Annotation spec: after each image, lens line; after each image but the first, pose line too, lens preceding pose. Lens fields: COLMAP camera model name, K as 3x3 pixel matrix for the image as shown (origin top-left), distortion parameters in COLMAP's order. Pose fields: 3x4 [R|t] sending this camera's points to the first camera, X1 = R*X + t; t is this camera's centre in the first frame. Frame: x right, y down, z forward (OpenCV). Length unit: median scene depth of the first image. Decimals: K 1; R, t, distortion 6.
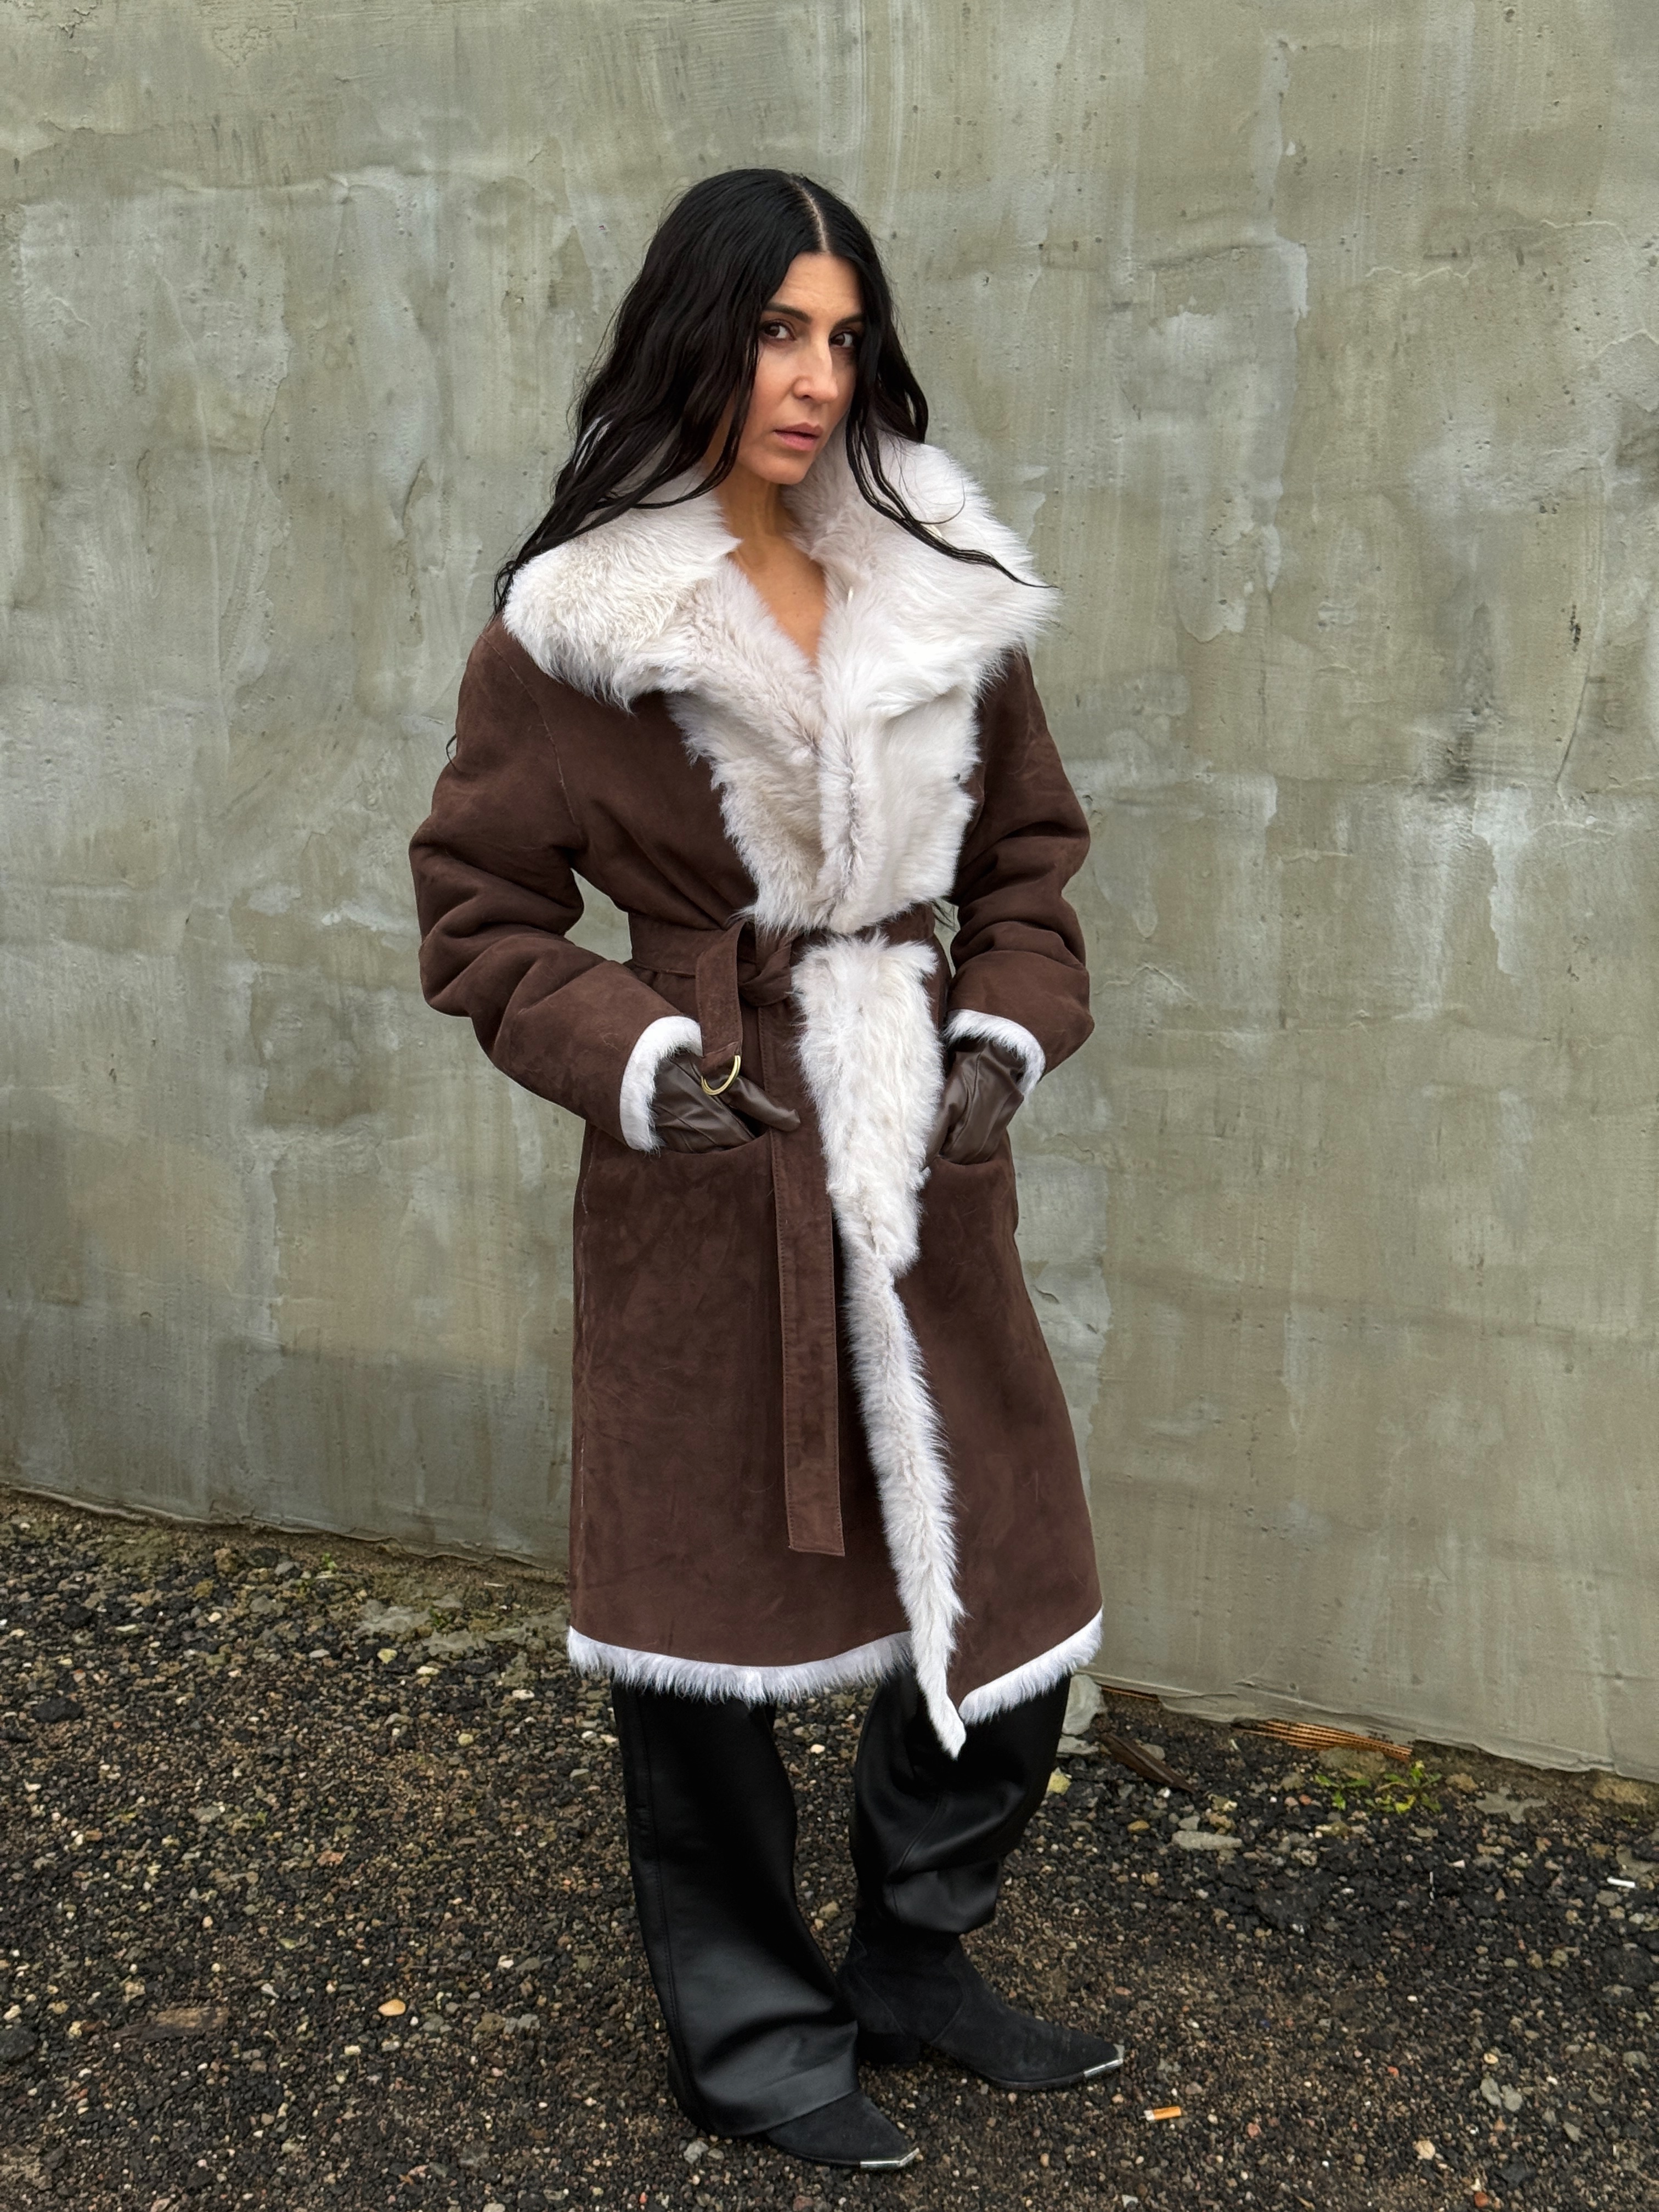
lens RADIAL K [[3085.8, 0, 813.8], [0, 3085.8, 1132.3], [0, 0, 1]] dist [0.120115, 0.000000]
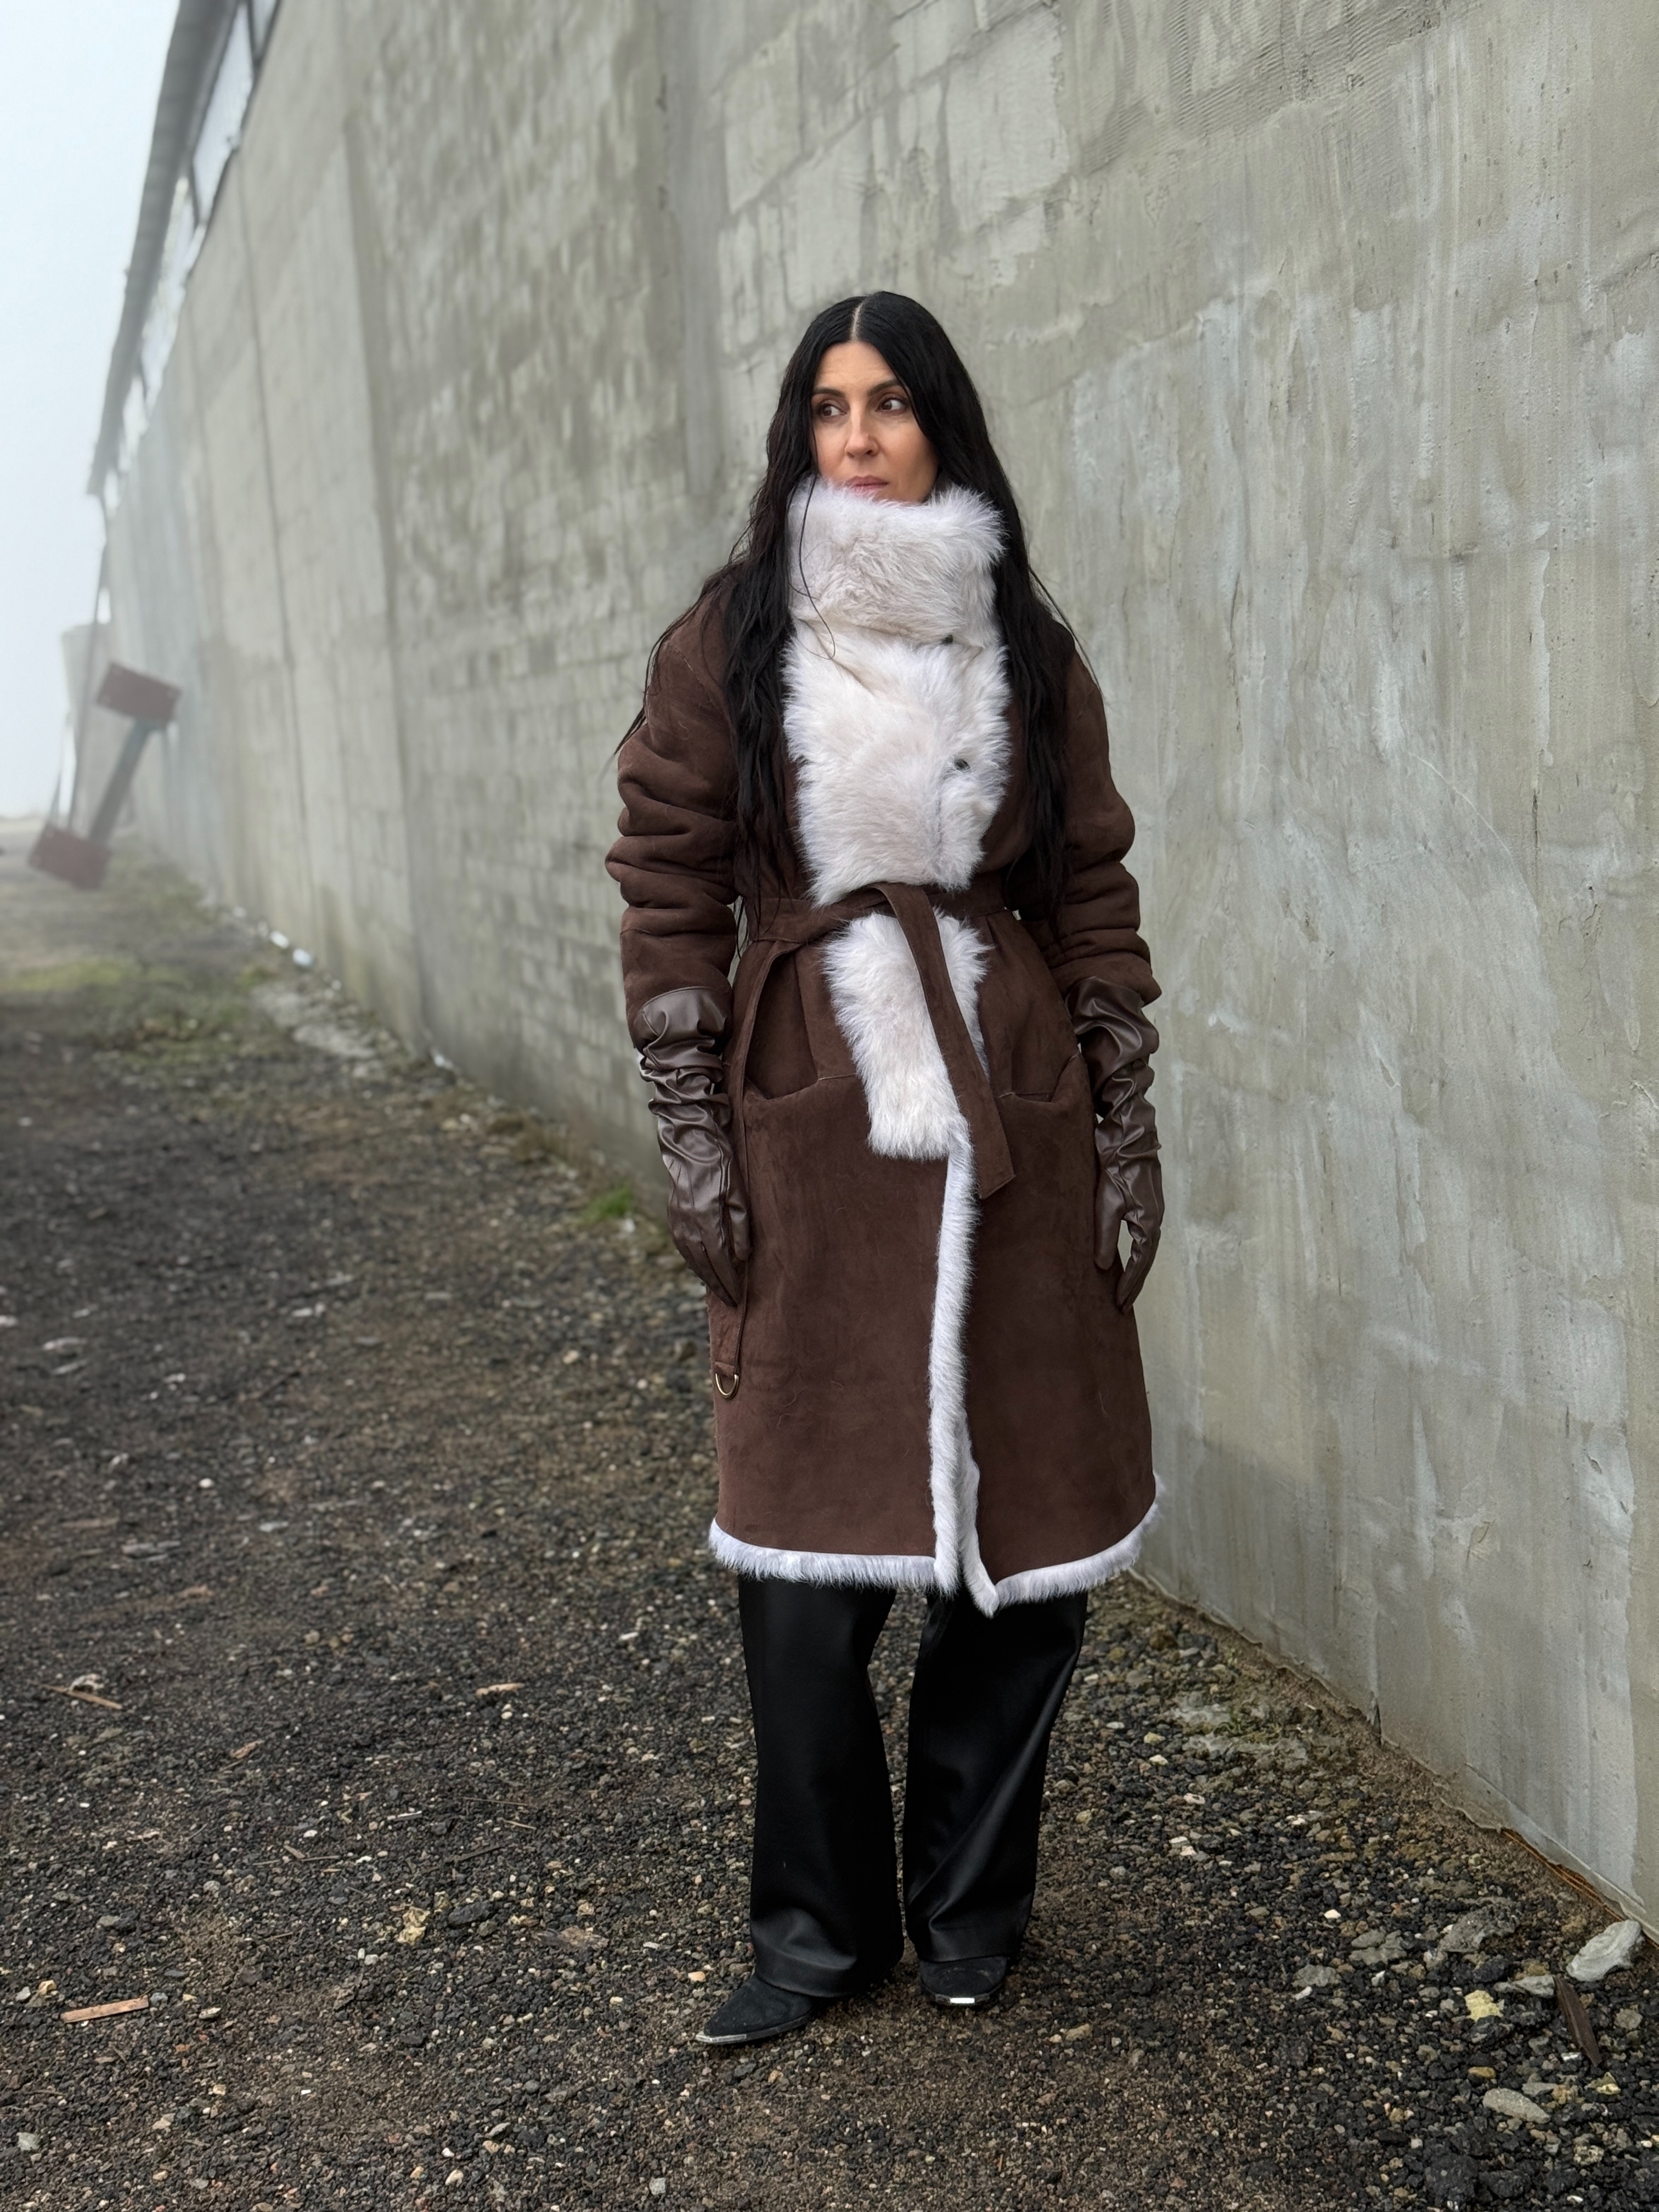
lens RADIAL K [[3085.8, 0, 814.4], [0, 3085.8, 1117.0], [0, 0, 1]] dist [0.120115, 0.000000]
pose [[0.649359, 0.062033, -0.757948, 0.594179], [-0.120721, 0.992438, -0.022201, 0.002191], [0.750839, 0.105917, 0.651937, 0.253256]]
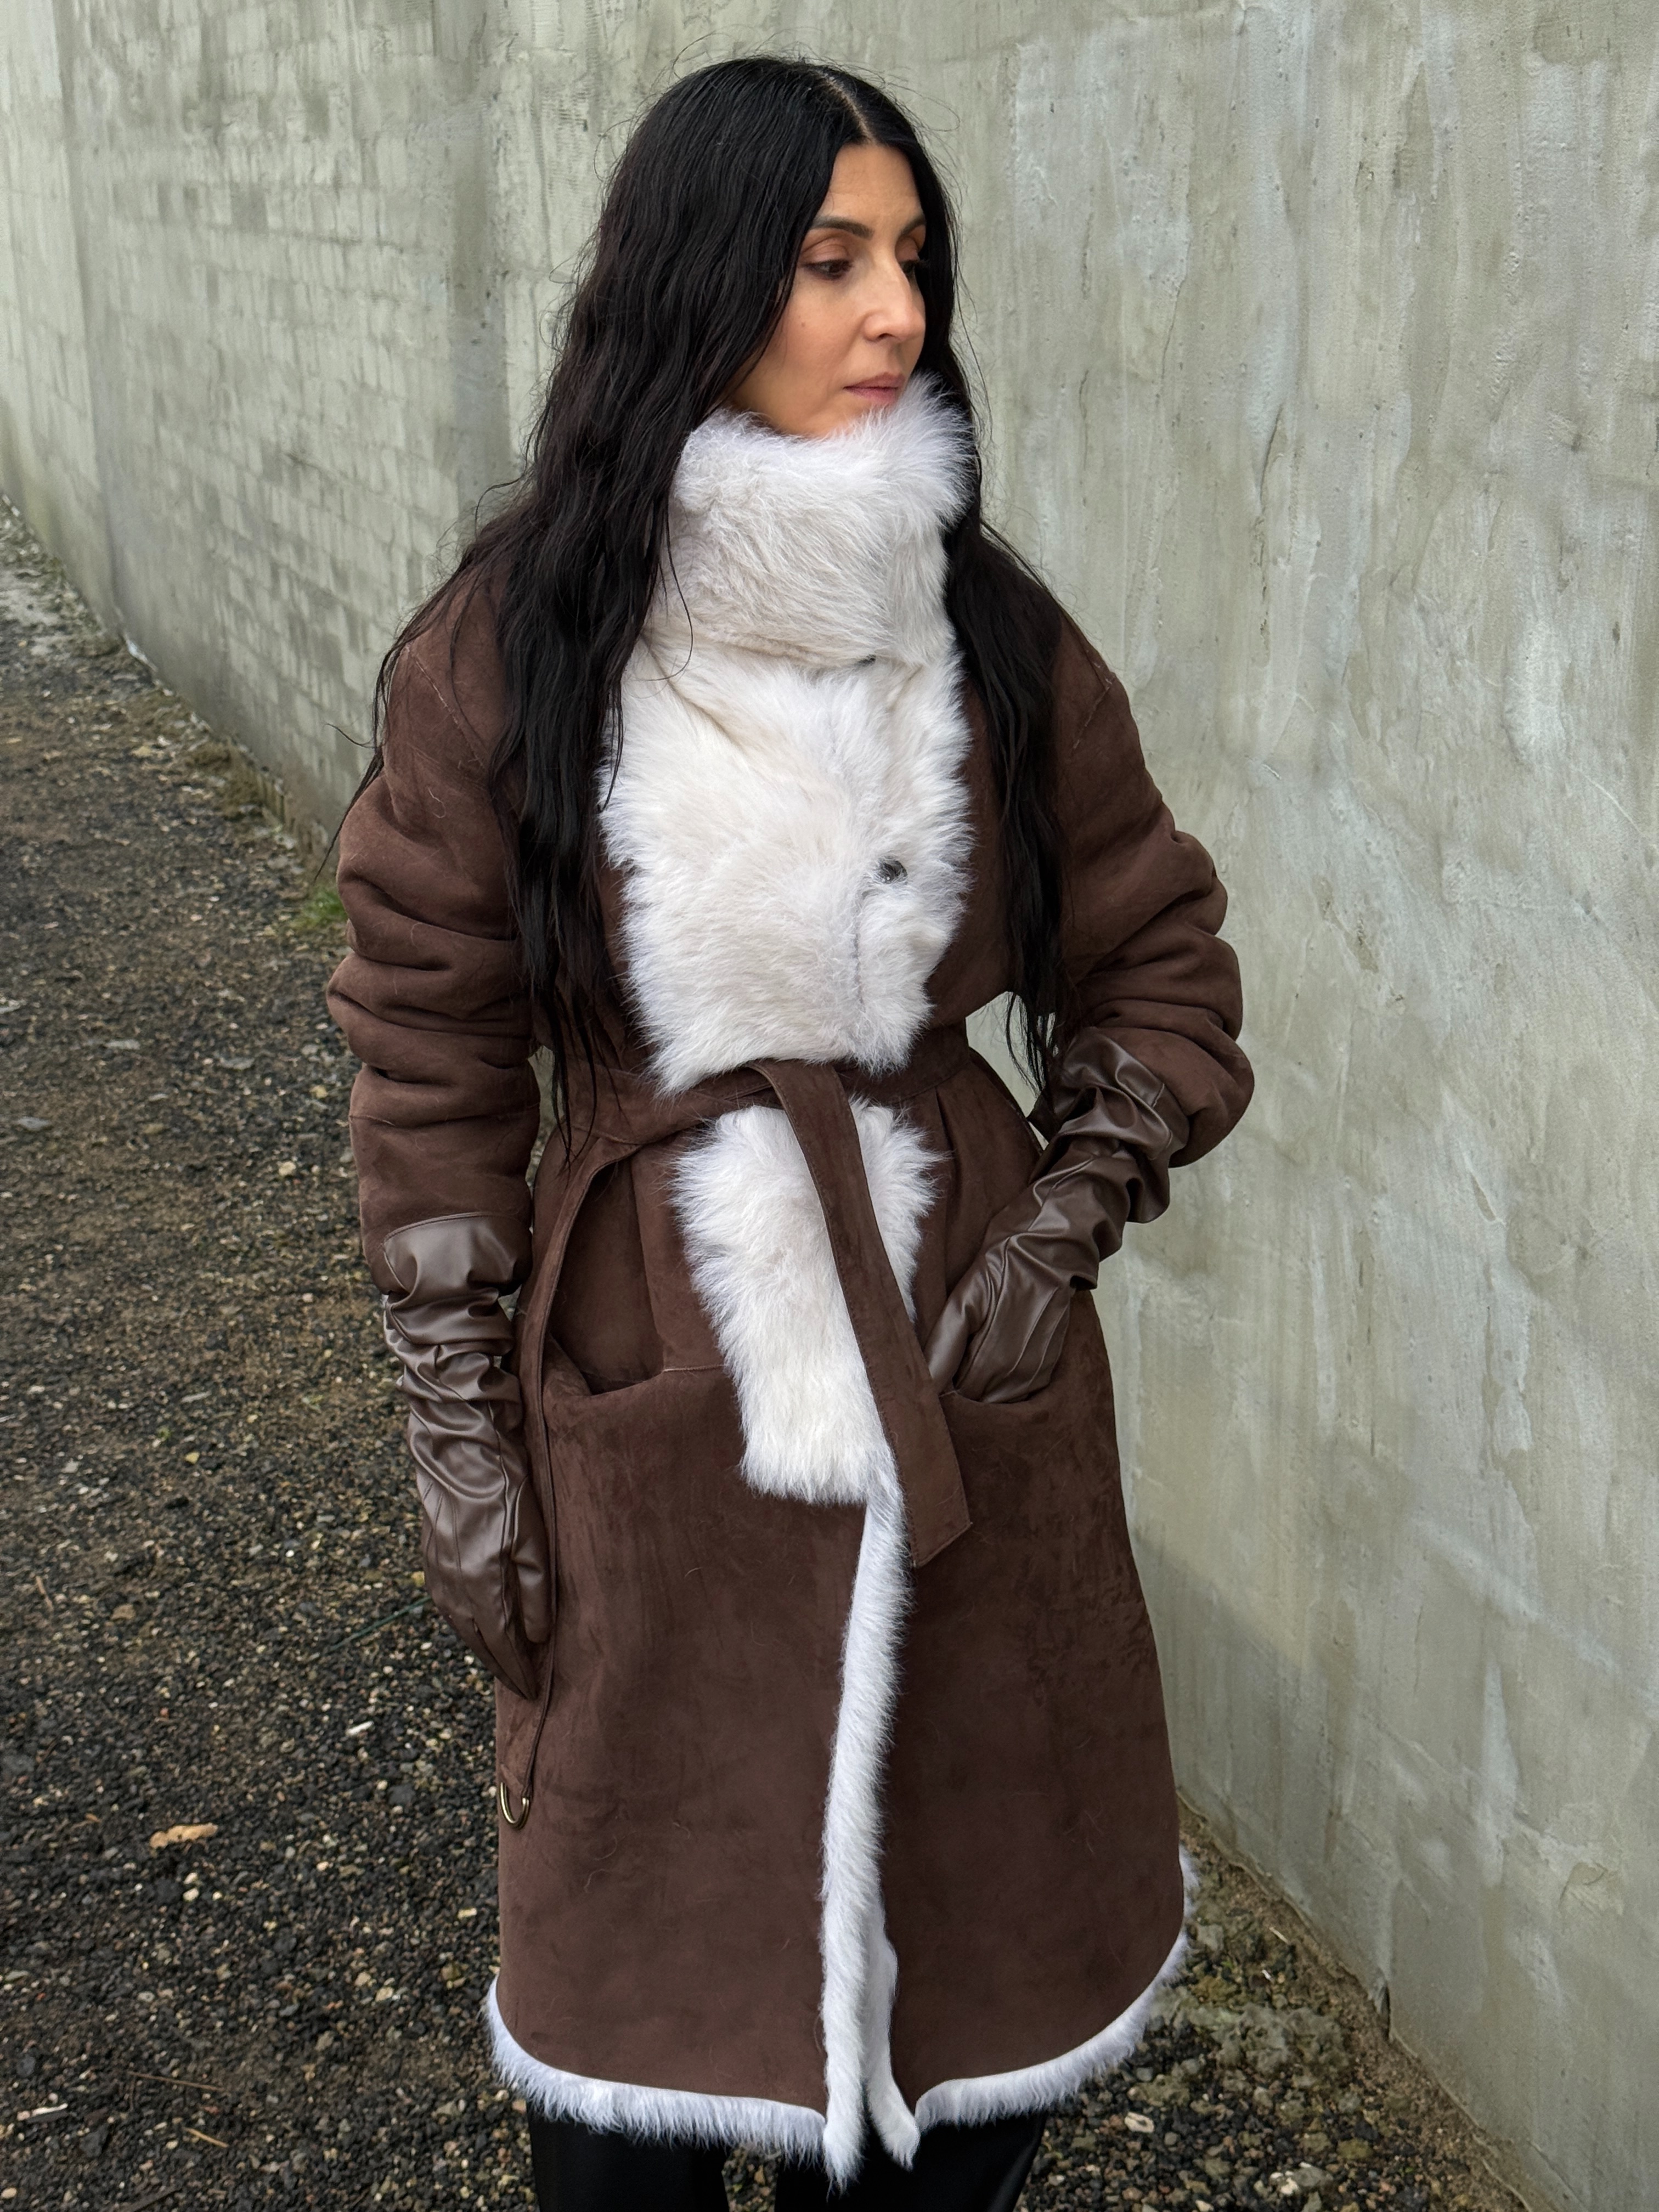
lens RADIAL K [[3085.8, 0, 859.4], [0, 3085.8, 1111.6], [0, 0, 1]] dist [0.120115, 0.000000]
pose [[0.719451, 0.198910, -0.665452, 0.314068], [-0.150442, 0.979997, 0.130281, -0.142787], [0.678055, 0.006381, 0.734984, 0.438855]]
